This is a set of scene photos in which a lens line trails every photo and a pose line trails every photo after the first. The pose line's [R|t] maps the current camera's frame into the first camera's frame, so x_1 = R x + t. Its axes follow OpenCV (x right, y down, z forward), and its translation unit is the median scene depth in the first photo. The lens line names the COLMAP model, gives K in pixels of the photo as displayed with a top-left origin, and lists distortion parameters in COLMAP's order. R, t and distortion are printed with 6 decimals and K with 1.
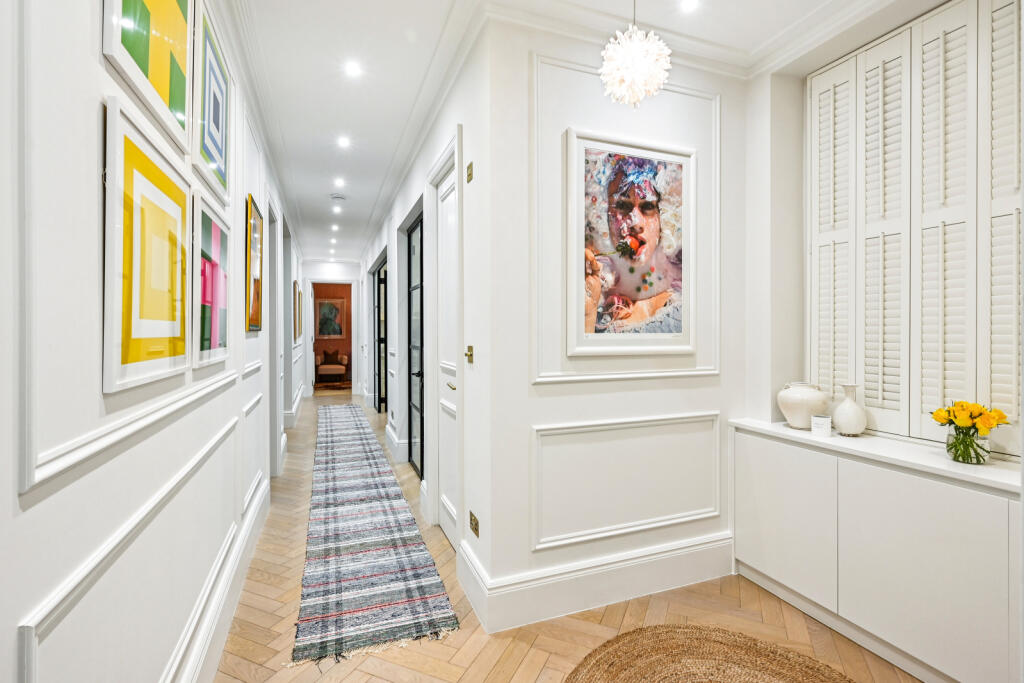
lens RADIAL K [[473.5, 0, 505.8], [0, 473.5, 333.7], [0, 0, 1]] dist [-0.000502, -0.000012]
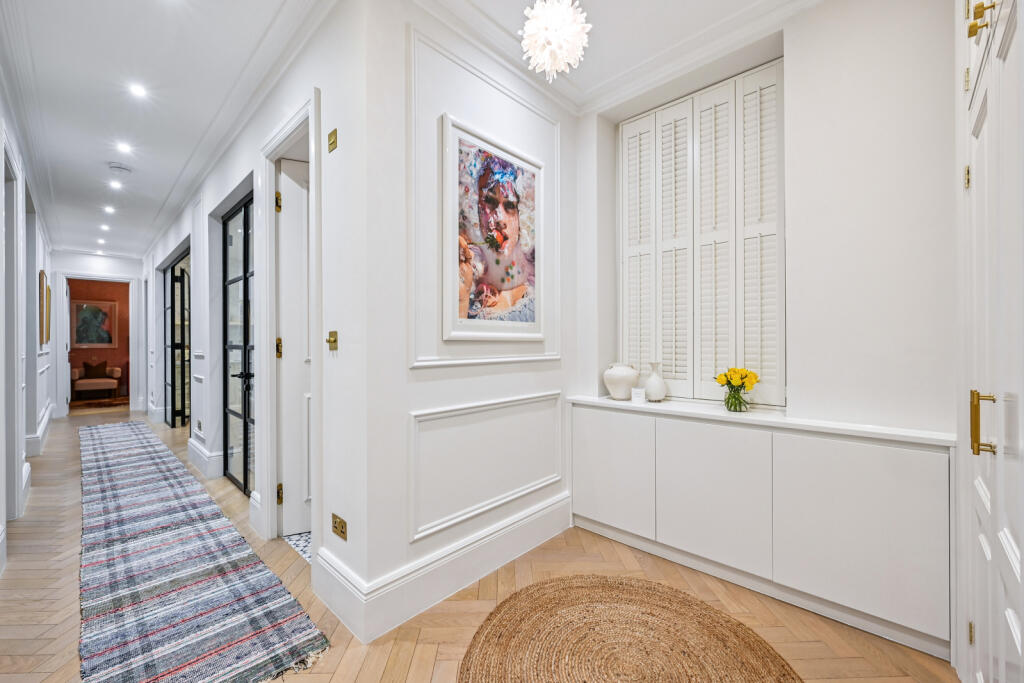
lens RADIAL K [[409.8, 0, 512.0], [0, 409.8, 341.5], [0, 0, 1]] dist [-0.001041, 0.000174]
pose [[0.901970, -0.000637, 0.431798, -0.102934], [0.003763, 0.999973, -0.006383, 0.050822], [-0.431782, 0.007382, 0.901948, 0.139716]]
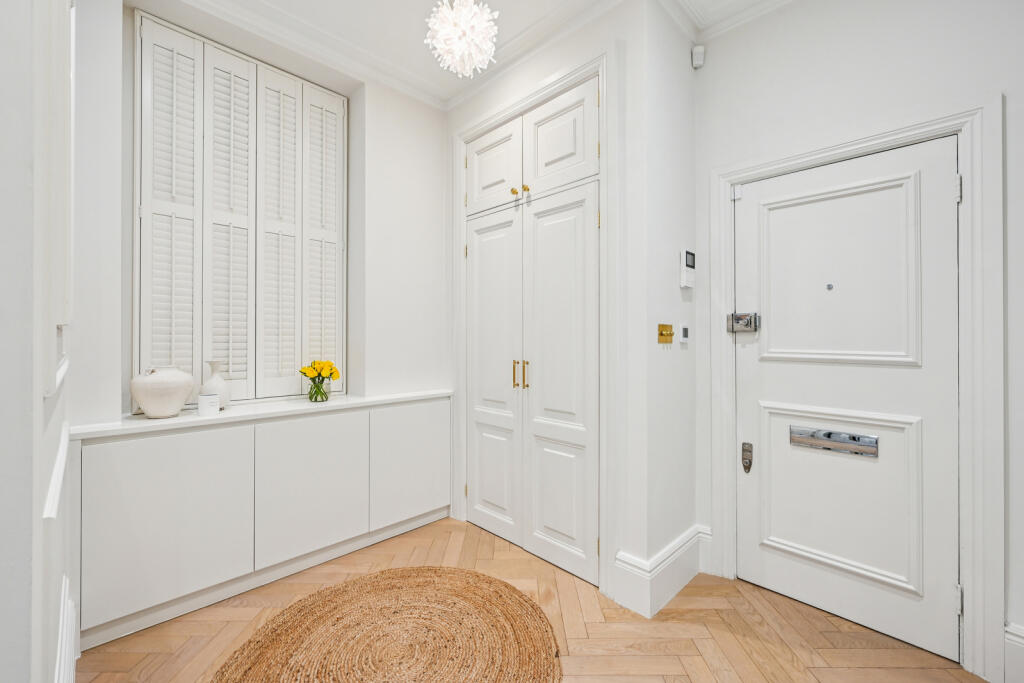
lens RADIAL K [[417.0, 0, 506.9], [0, 417.0, 336.1], [0, 0, 1]] dist [-0.000409, 0.000002]
pose [[-0.411408, 0.004736, 0.911439, -1.192278], [-0.002860, 0.999975, -0.006487, 0.056081], [-0.911447, -0.005276, -0.411385, 2.898282]]
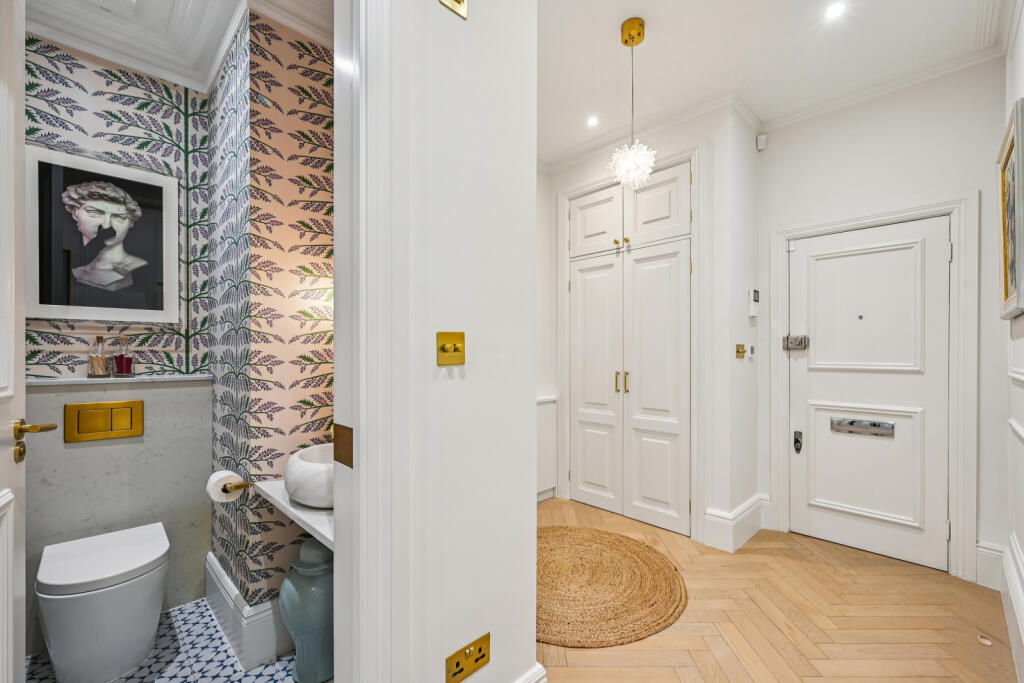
lens RADIAL K [[431.2, 0, 513.3], [0, 431.2, 356.9], [0, 0, 1]] dist [-0.001105, -0.000087]
pose [[-0.412137, -0.005362, 0.911106, -1.207494], [0.001996, 0.999975, 0.006788, 0.055697], [-0.911120, 0.004617, -0.412116, 2.931890]]
